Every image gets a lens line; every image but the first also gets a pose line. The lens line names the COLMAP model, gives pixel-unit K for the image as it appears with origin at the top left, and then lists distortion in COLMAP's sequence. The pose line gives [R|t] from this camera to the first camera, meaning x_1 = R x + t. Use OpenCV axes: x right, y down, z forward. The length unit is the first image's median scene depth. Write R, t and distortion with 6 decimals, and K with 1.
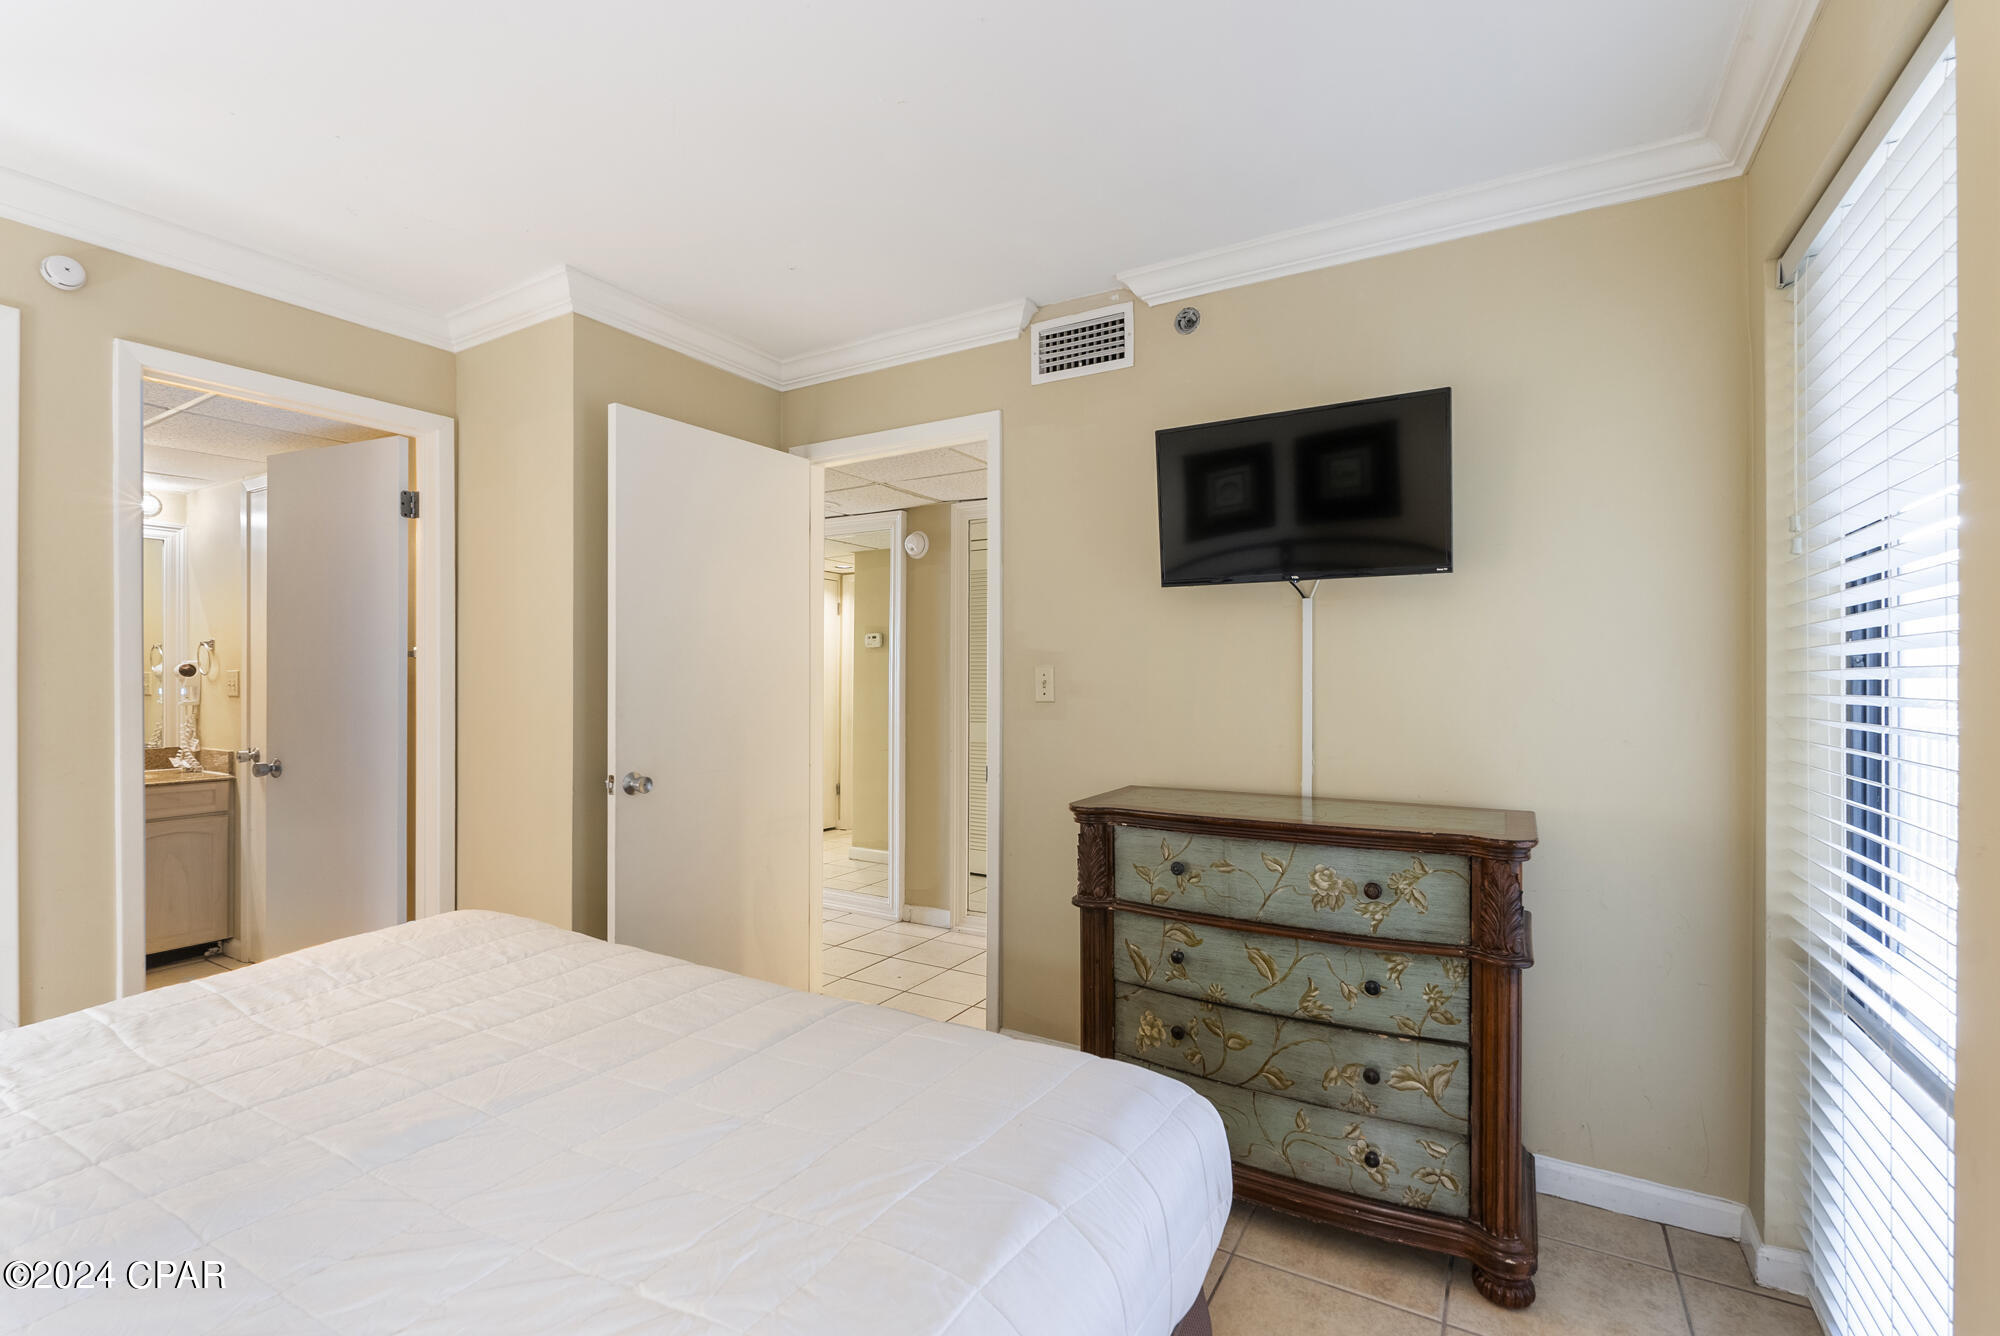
lens RADIAL K [[880.9, 0, 997.4], [0, 880.9, 676.5], [0, 0, 1]] dist [-0.002543, 0.000066]
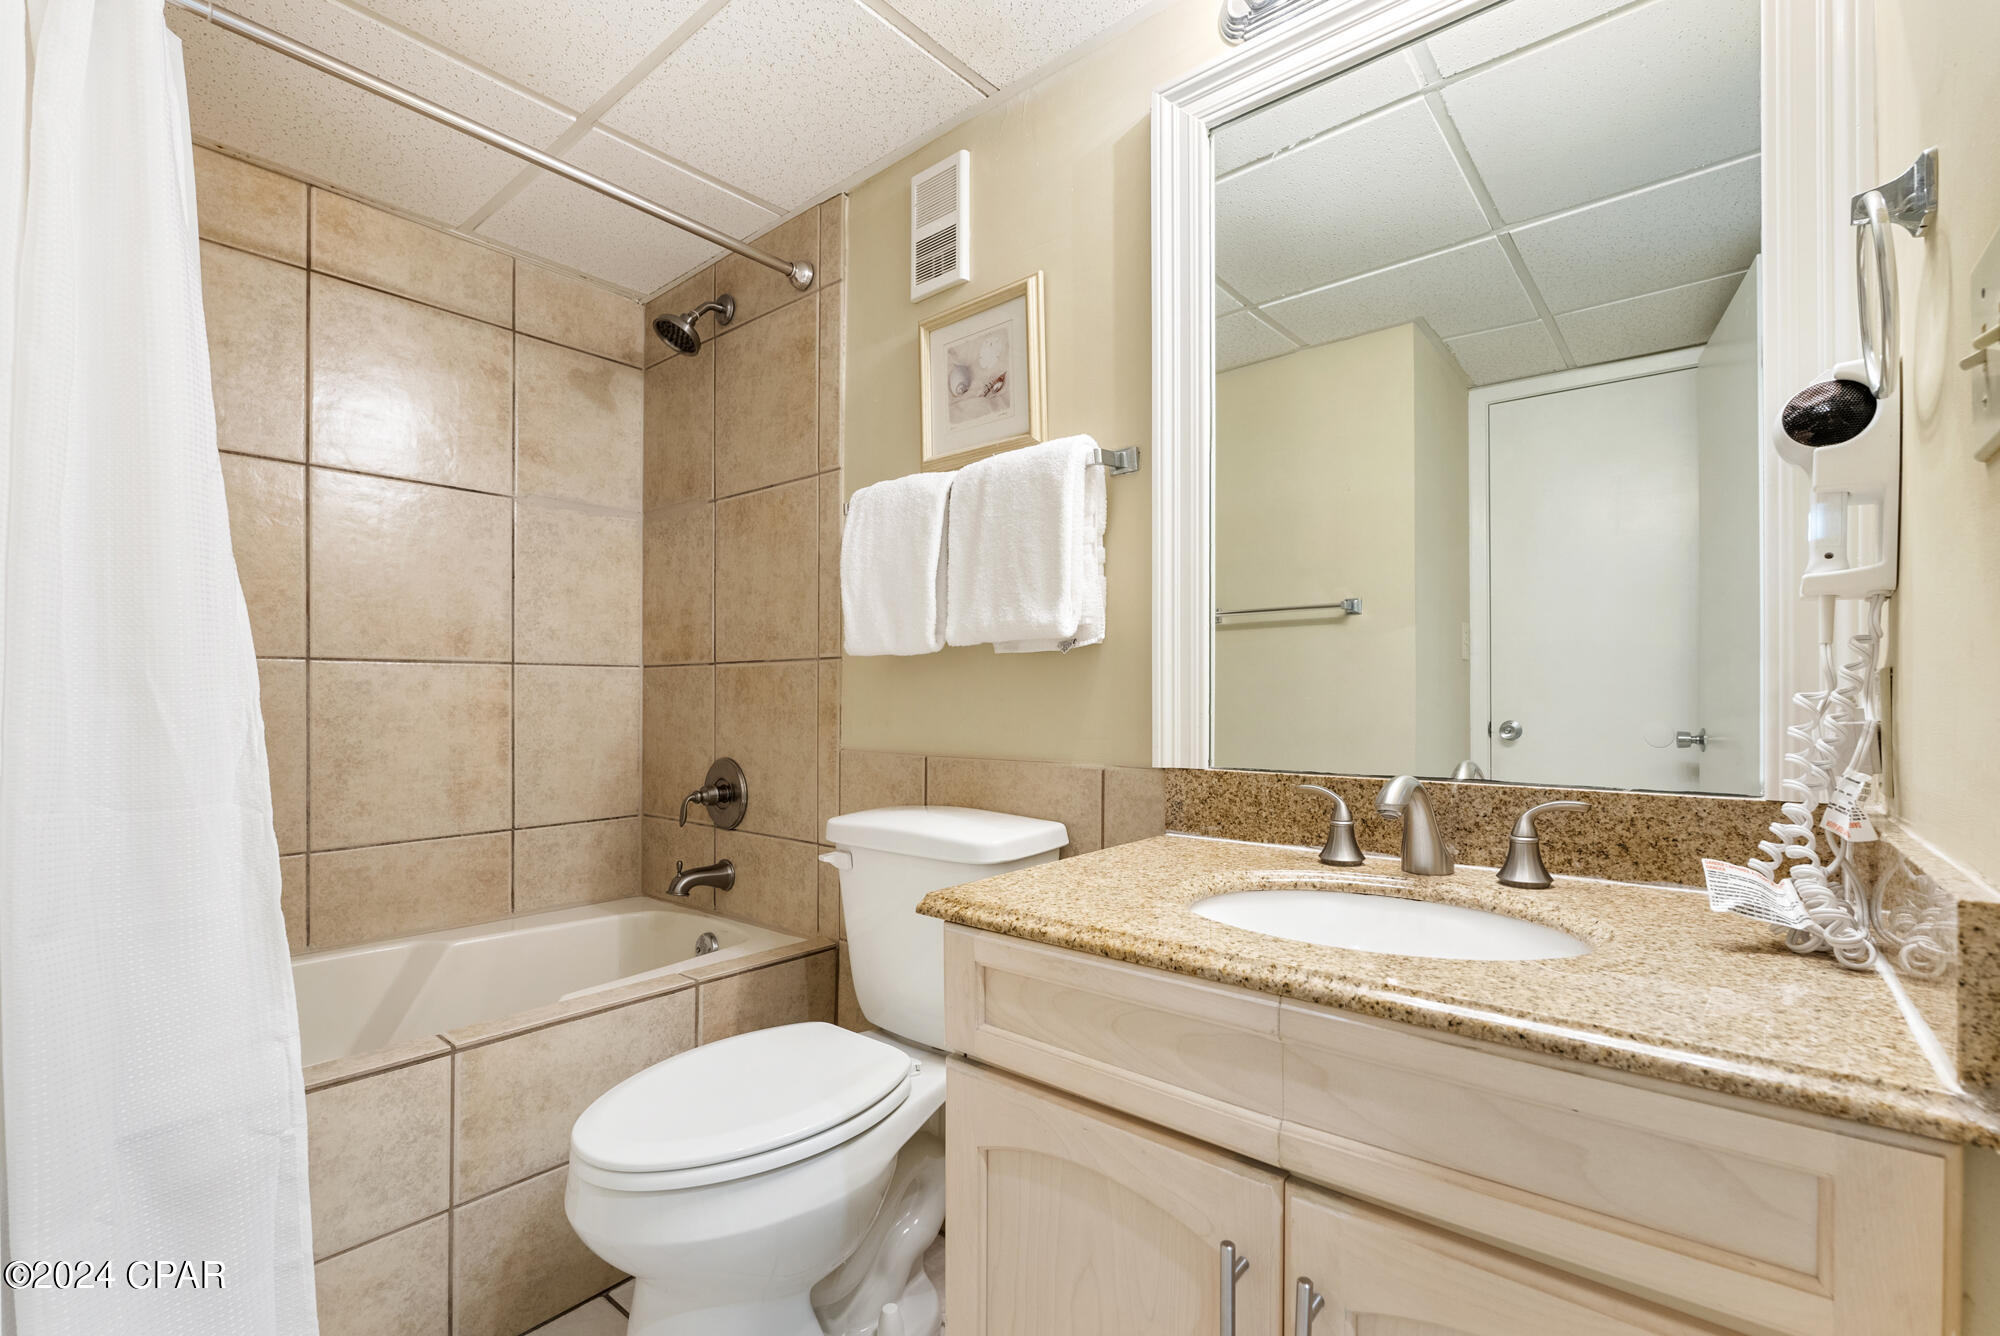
lens RADIAL K [[880.9, 0, 999.1], [0, 880.9, 679.5], [0, 0, 1]] dist [-0.002543, 0.000066]
pose [[-0.170376, -0.007478, -0.985351, -0.704159], [0.003142, 0.999962, -0.008132, 0.052828], [0.985374, -0.004481, -0.170346, 0.855212]]
